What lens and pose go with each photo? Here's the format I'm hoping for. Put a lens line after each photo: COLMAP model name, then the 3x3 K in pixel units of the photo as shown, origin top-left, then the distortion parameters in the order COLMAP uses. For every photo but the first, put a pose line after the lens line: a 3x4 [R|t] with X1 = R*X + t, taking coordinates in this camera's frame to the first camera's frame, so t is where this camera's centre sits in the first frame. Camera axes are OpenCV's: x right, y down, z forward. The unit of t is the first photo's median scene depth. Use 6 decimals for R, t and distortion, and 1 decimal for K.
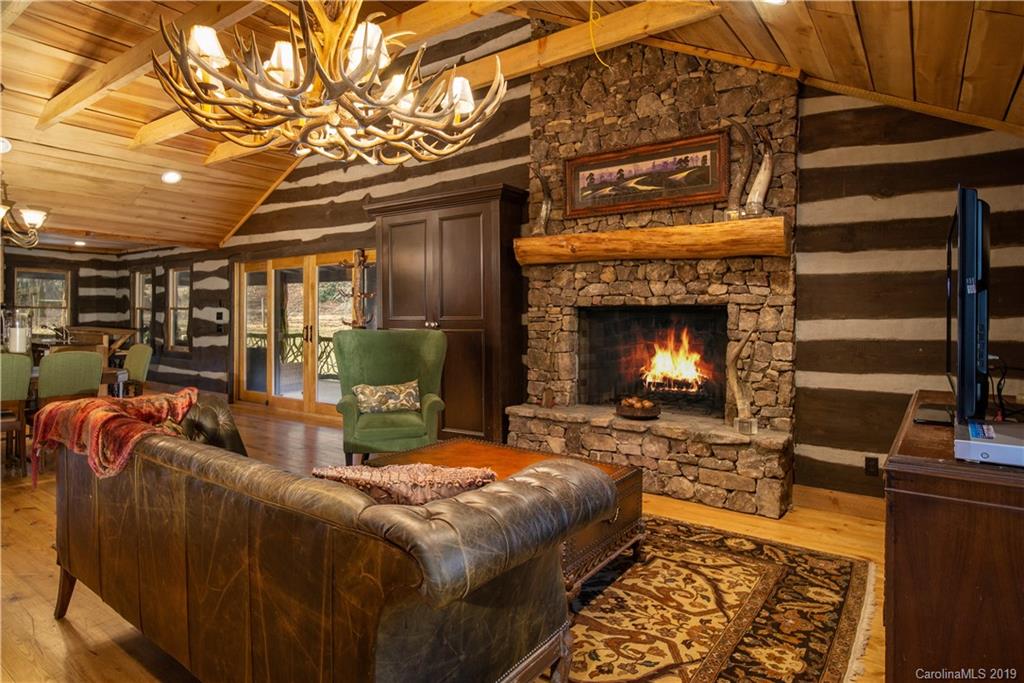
lens RADIAL K [[562.8, 0, 513.6], [0, 562.8, 319.0], [0, 0, 1]] dist [-0.003841, -0.000106]
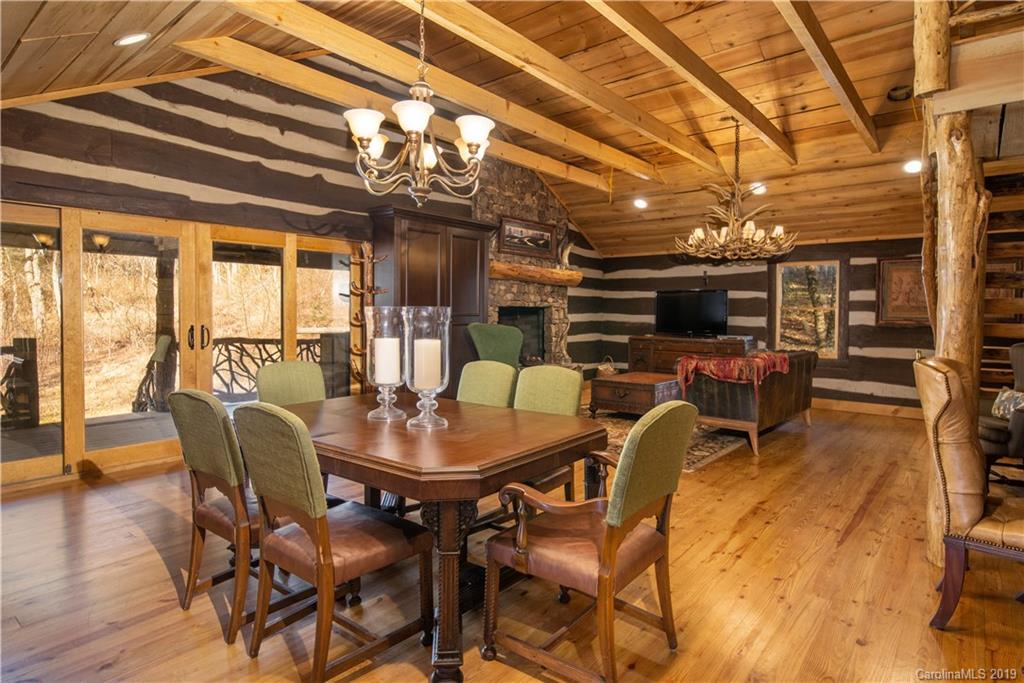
lens RADIAL K [[562.8, 0, 513.6], [0, 562.8, 319.0], [0, 0, 1]] dist [-0.003841, -0.000106]
pose [[0.065245, -0.013837, 0.997773, -1.650530], [0.002869, 0.999902, 0.013679, -0.009591], [-0.997865, 0.001971, 0.065278, 0.940023]]
